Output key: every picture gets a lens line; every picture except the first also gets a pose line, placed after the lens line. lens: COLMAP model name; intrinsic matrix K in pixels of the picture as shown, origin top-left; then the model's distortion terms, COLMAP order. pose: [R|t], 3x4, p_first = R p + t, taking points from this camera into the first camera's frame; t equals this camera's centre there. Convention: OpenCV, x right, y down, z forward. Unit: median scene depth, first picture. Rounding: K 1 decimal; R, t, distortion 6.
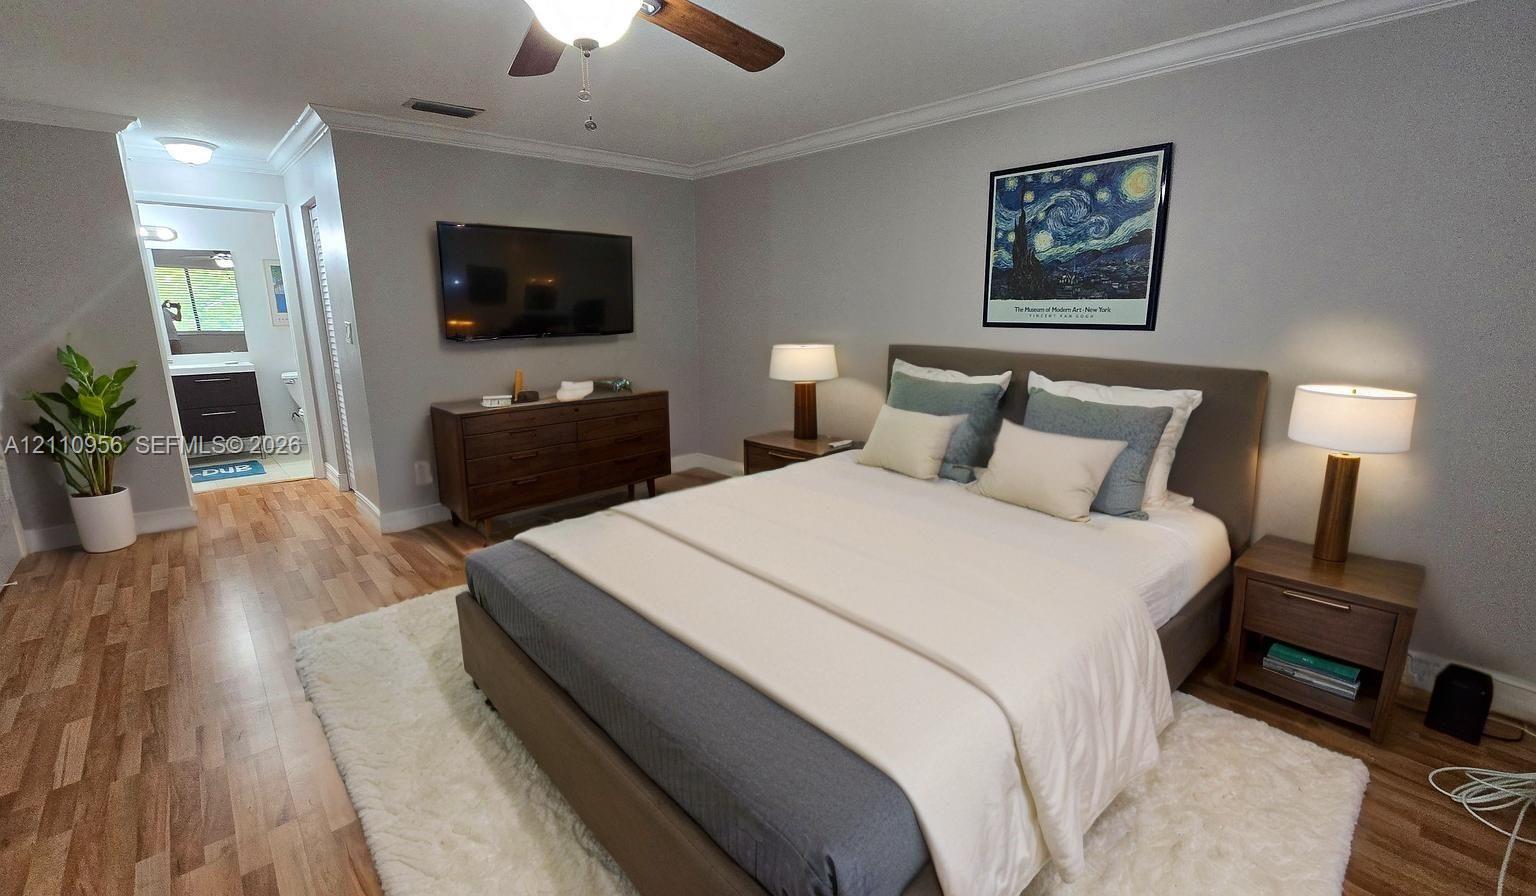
lens RADIAL K [[651.7, 0, 768.0], [0, 651.7, 448.0], [0, 0, 1]] dist [-0.000343, 0.000157]
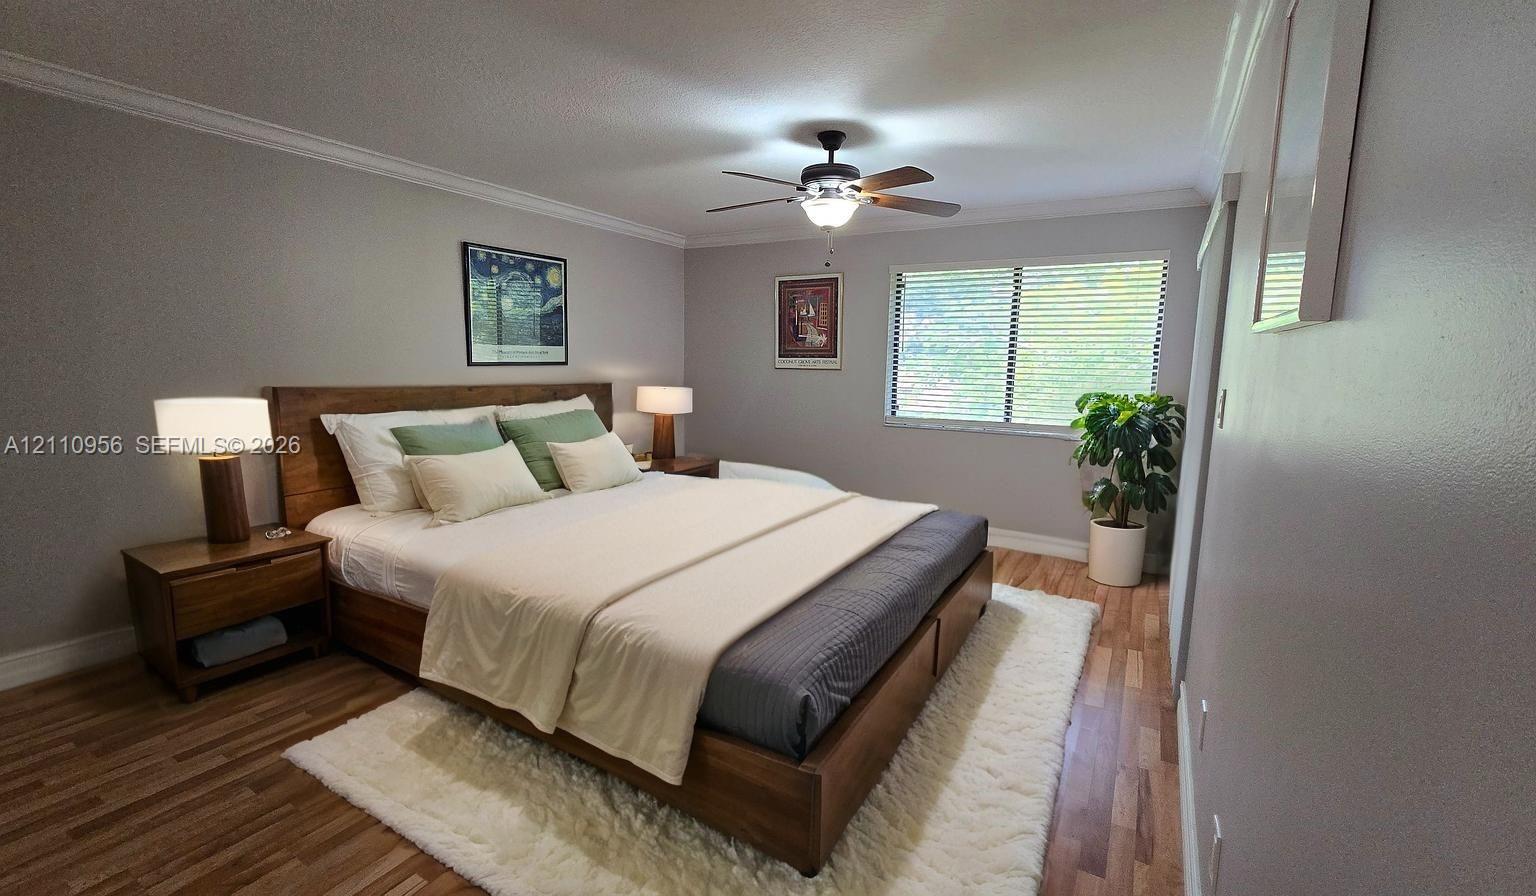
lens RADIAL K [[651.7, 0, 768.0], [0, 651.7, 448.0], [0, 0, 1]] dist [-0.000343, 0.000157]
pose [[-0.294162, -0.139245, 0.945558, -1.117802], [0.191568, 0.960663, 0.201066, -0.199764], [-0.936360, 0.240285, -0.255916, 0.932647]]
